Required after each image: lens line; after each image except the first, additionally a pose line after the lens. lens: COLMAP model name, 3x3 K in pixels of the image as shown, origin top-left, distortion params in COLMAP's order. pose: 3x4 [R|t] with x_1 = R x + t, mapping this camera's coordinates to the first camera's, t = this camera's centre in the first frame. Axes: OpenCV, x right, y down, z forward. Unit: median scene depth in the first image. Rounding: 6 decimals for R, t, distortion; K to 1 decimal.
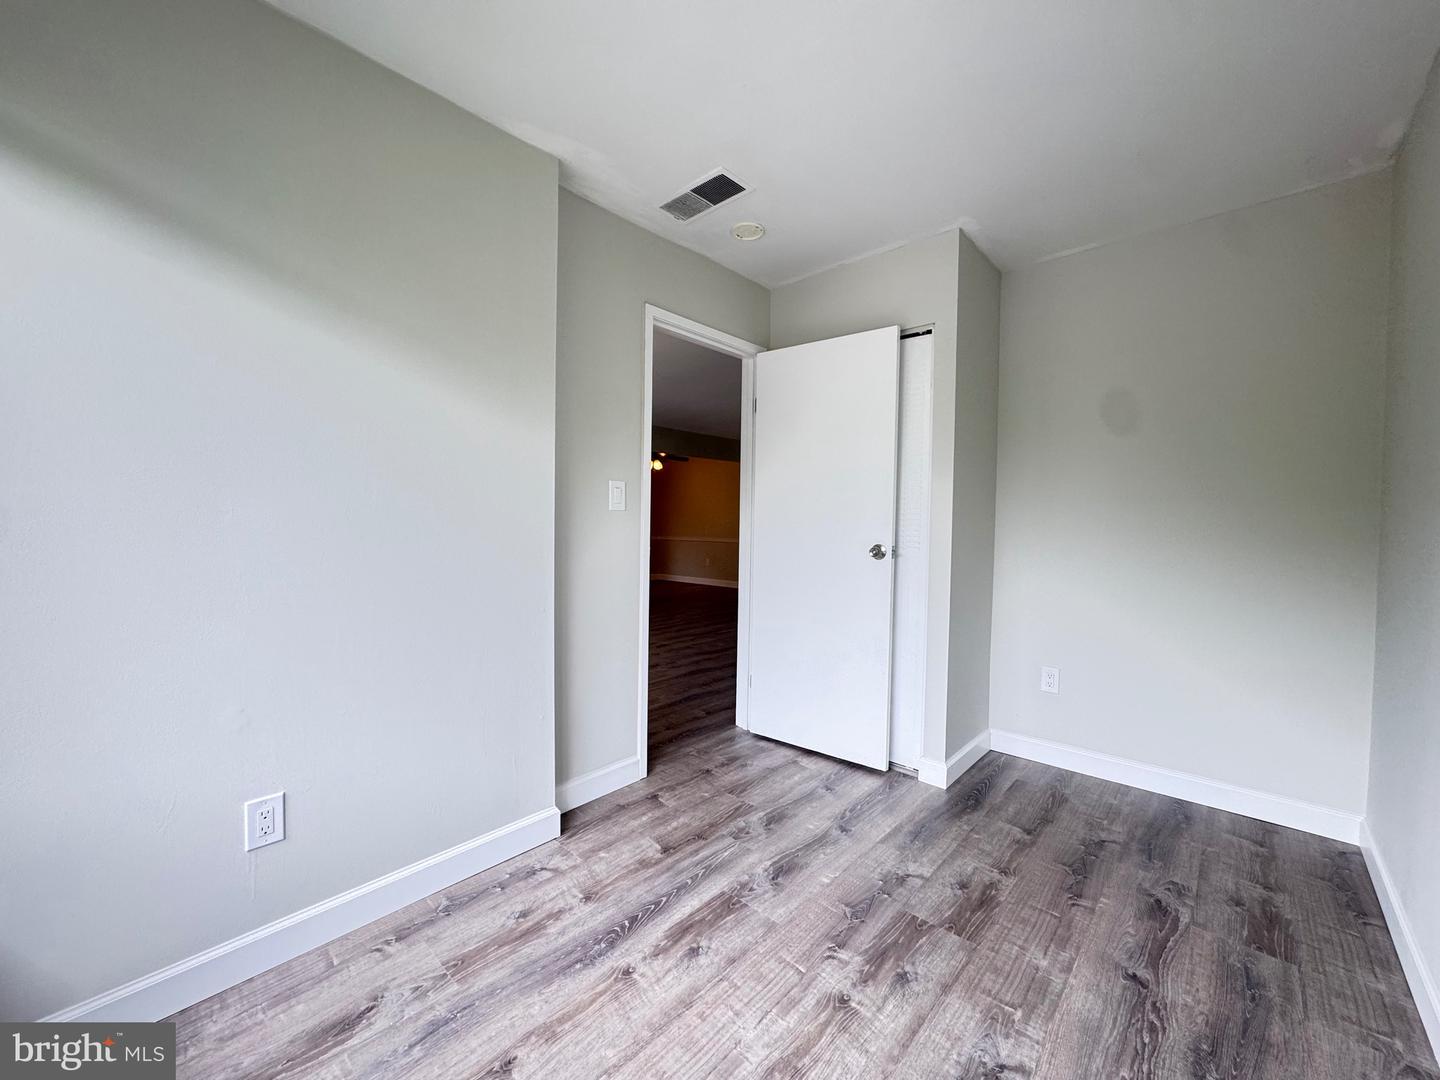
lens RADIAL K [[577.2, 0, 721.4], [0, 577.2, 537.8], [0, 0, 1]] dist [-0.000214, 0.000007]
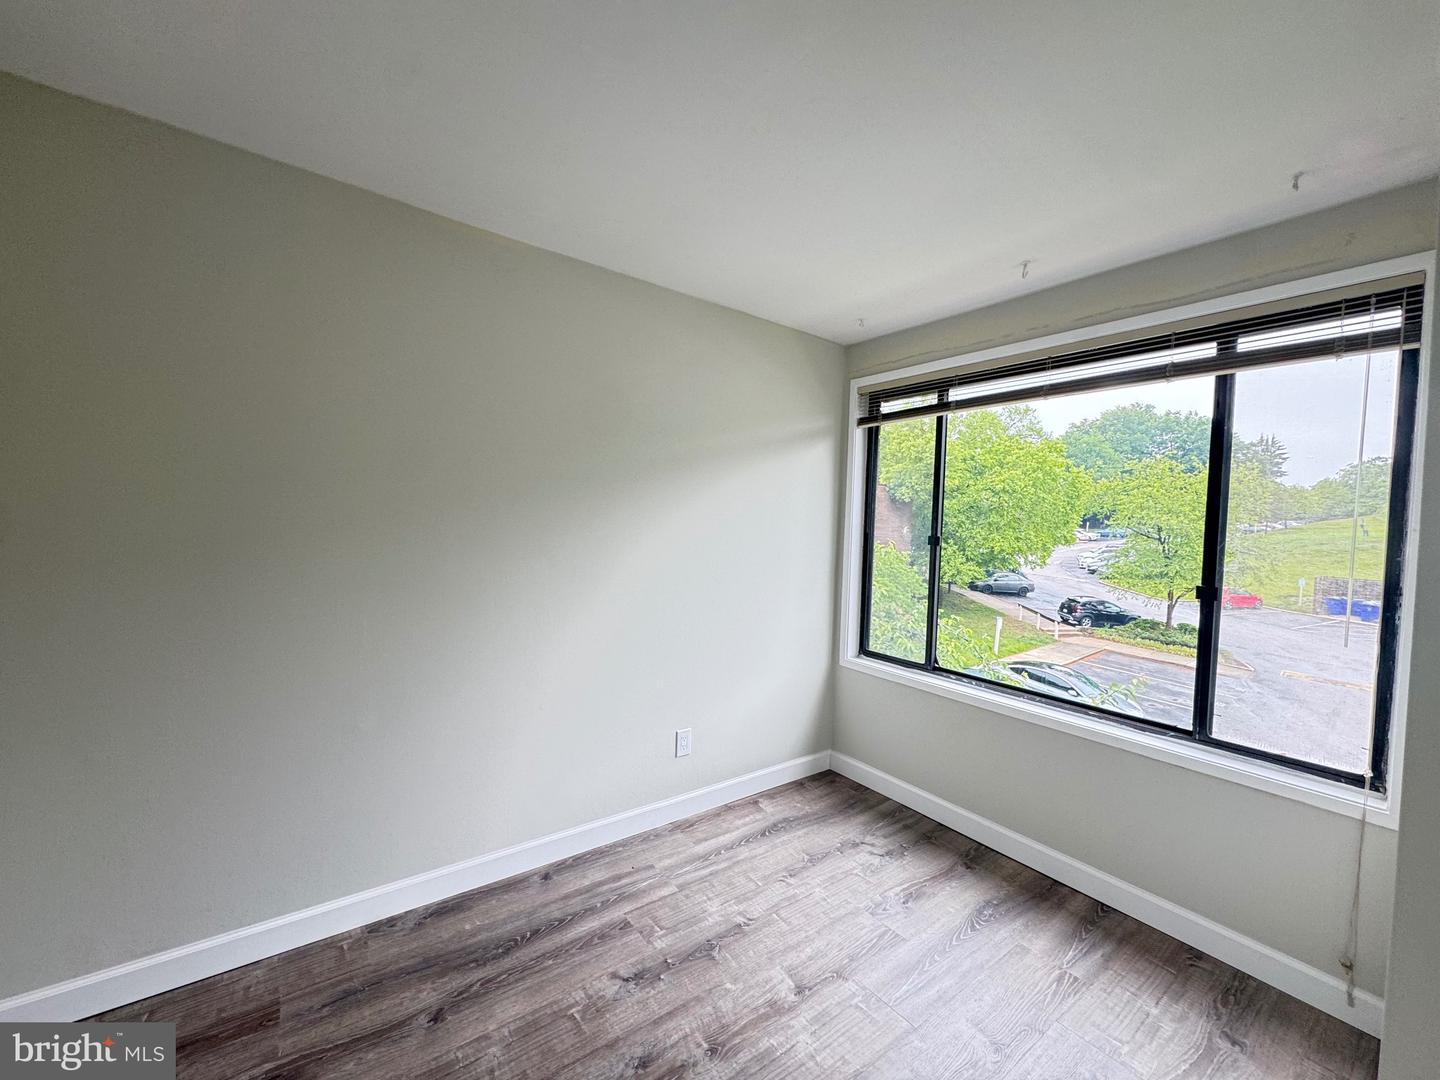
lens RADIAL K [[577.2, 0, 718.5], [0, 577.2, 540.1], [0, 0, 1]] dist [-0.000214, 0.000007]
pose [[-0.980247, -0.057490, 0.189235, 0.051532], [-0.047577, 0.997267, 0.056522, -0.232596], [-0.191967, 0.046403, -0.980304, 2.100899]]
